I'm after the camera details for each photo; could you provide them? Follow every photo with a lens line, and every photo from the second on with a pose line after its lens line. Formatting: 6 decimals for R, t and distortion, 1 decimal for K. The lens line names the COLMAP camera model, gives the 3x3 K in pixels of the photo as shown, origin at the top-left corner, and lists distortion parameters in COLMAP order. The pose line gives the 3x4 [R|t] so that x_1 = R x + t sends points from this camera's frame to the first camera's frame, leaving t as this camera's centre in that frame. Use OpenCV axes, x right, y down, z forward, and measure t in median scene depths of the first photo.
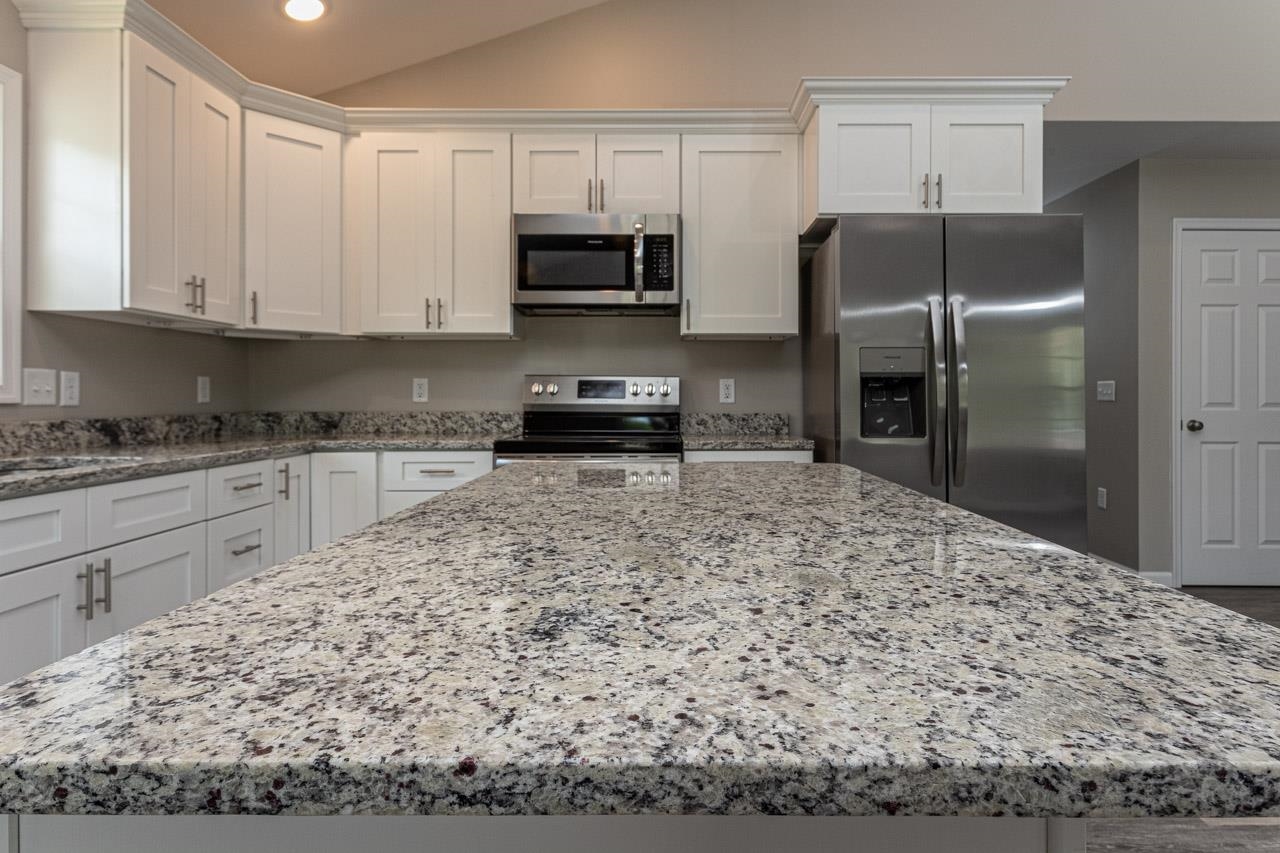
lens RADIAL K [[706.1, 0, 663.3], [0, 706.1, 397.1], [0, 0, 1]] dist [0.005934, -0.000908]
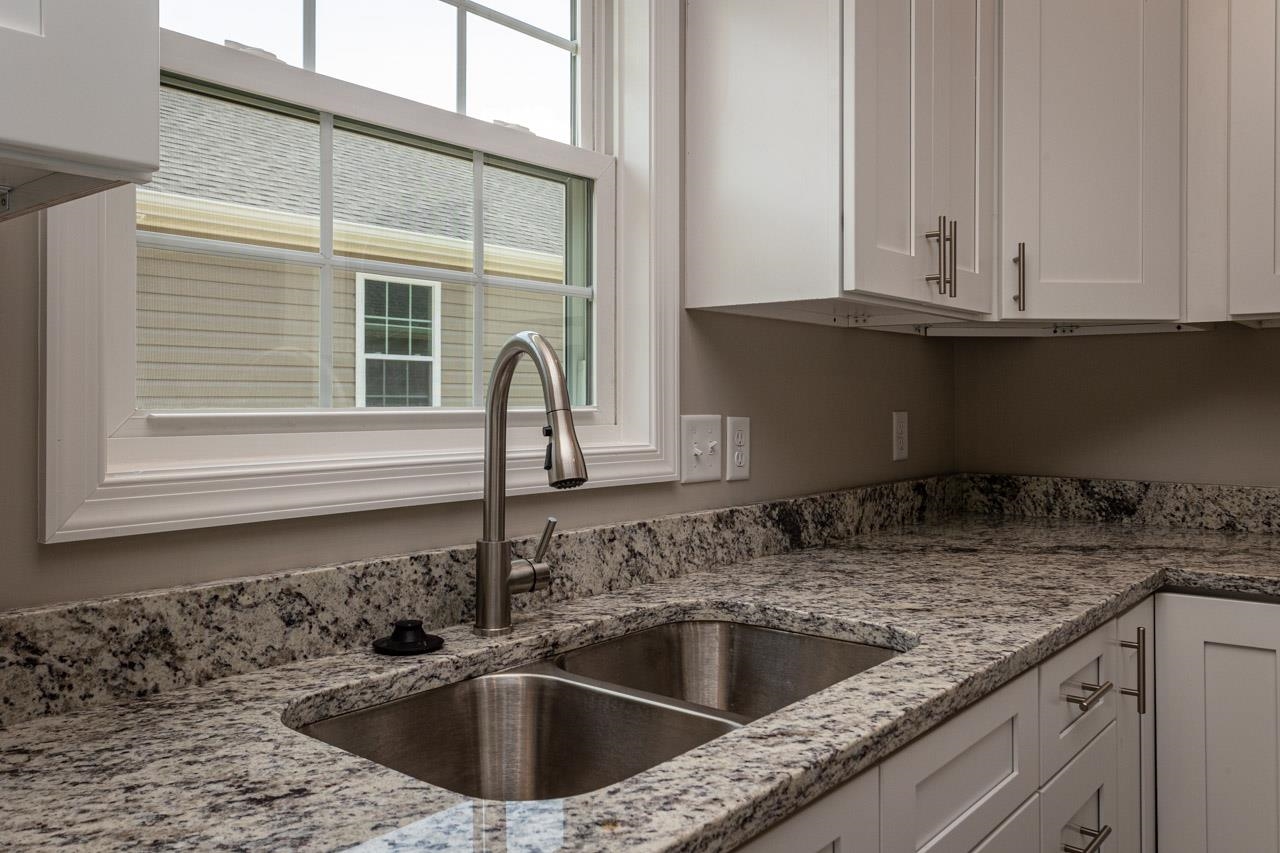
lens RADIAL K [[985.3, 0, 642.3], [0, 985.3, 404.7], [0, 0, 1]] dist [0.000960, -0.000442]
pose [[0.772956, 0.002929, -0.634453, -0.350338], [-0.000901, 0.999993, 0.003519, -0.040686], [0.634460, -0.002149, 0.772953, 0.310682]]
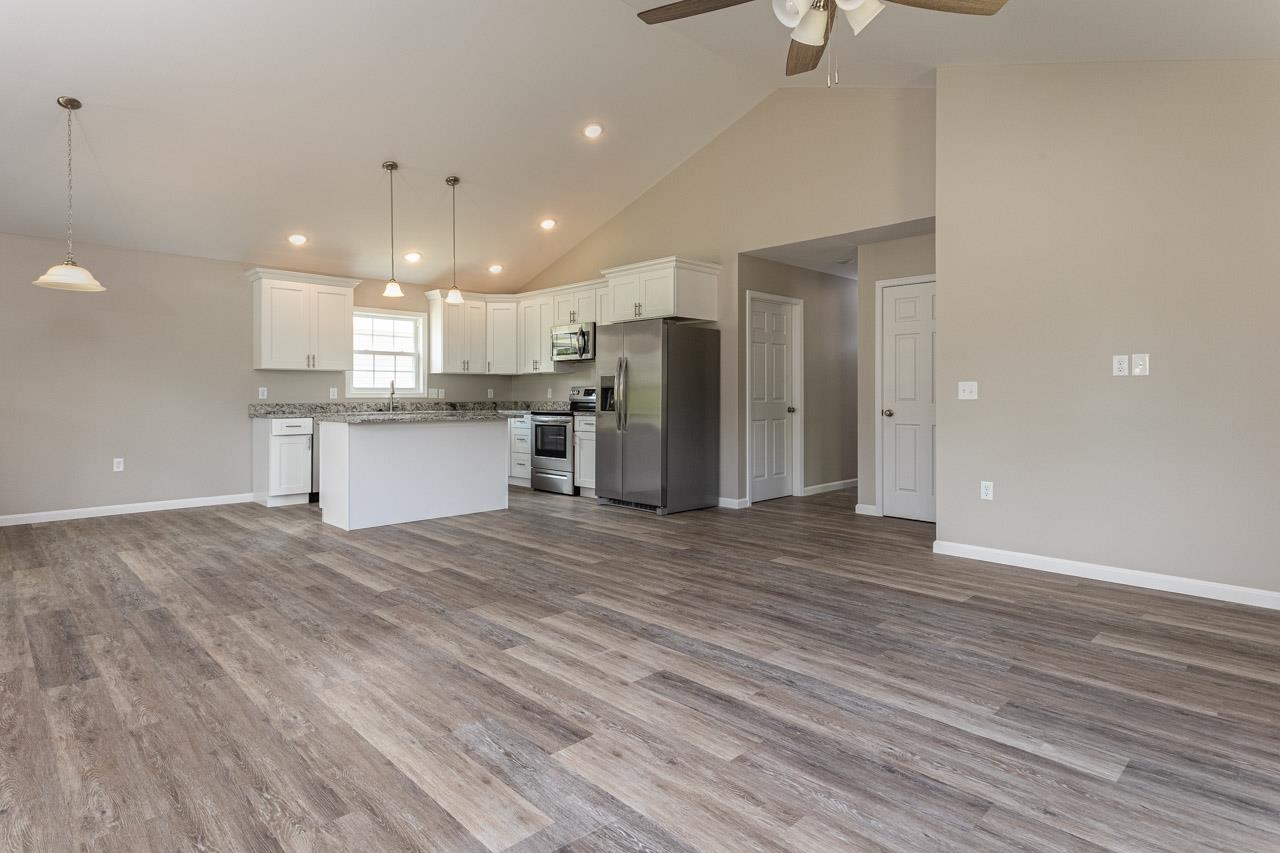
lens RADIAL K [[688.7, 0, 638.6], [0, 688.7, 393.8], [0, 0, 1]] dist [0.019811, 0.000154]
pose [[0.703440, -0.003824, -0.710745, 2.021828], [0.002953, 0.999993, -0.002458, 0.000607], [0.710749, -0.000369, 0.703446, -0.651790]]
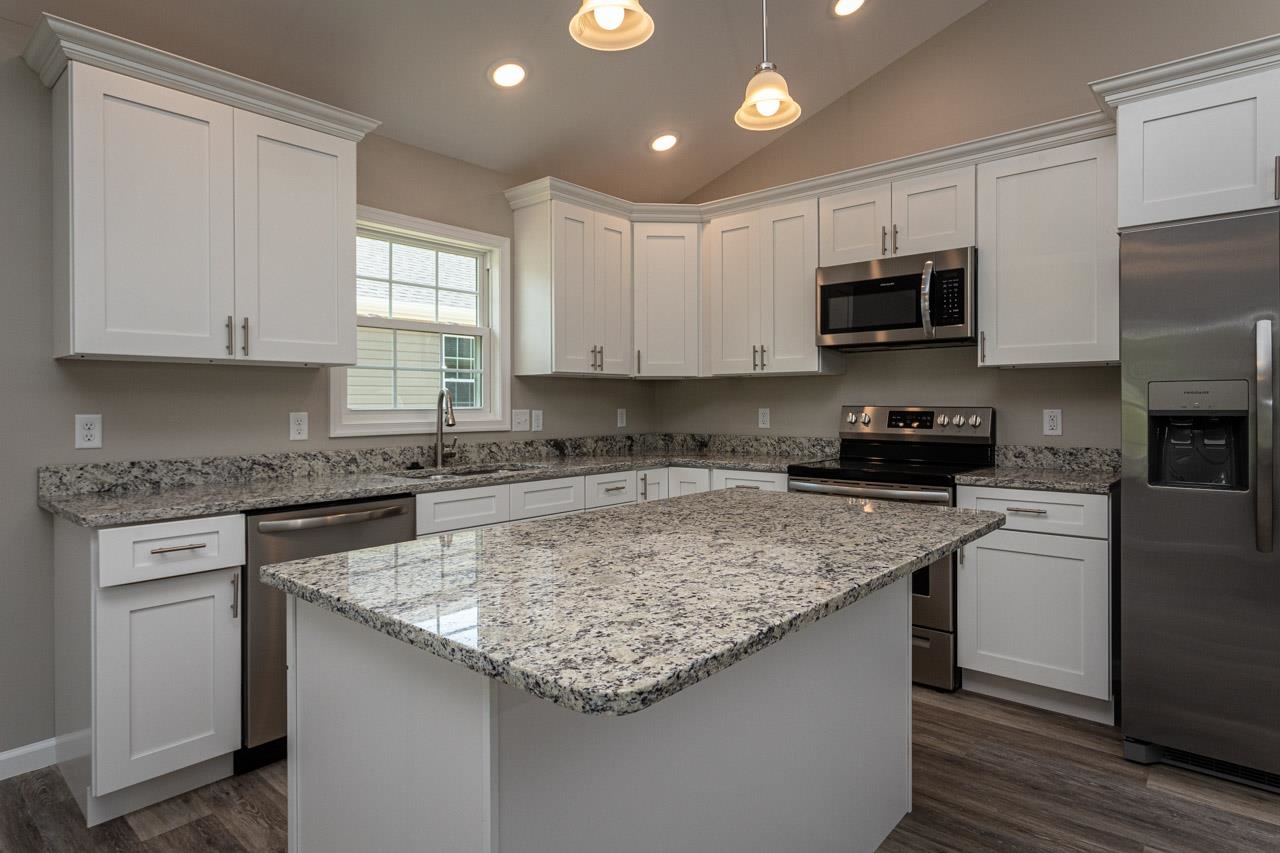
lens RADIAL K [[698.3, 0, 636.9], [0, 698.3, 408.1], [0, 0, 1]] dist [-0.005469, -0.000465]
pose [[0.753439, -0.000127, -0.657518, 0.336929], [0.003796, 0.999984, 0.004156, -0.039827], [0.657507, -0.005627, 0.753427, -0.054236]]
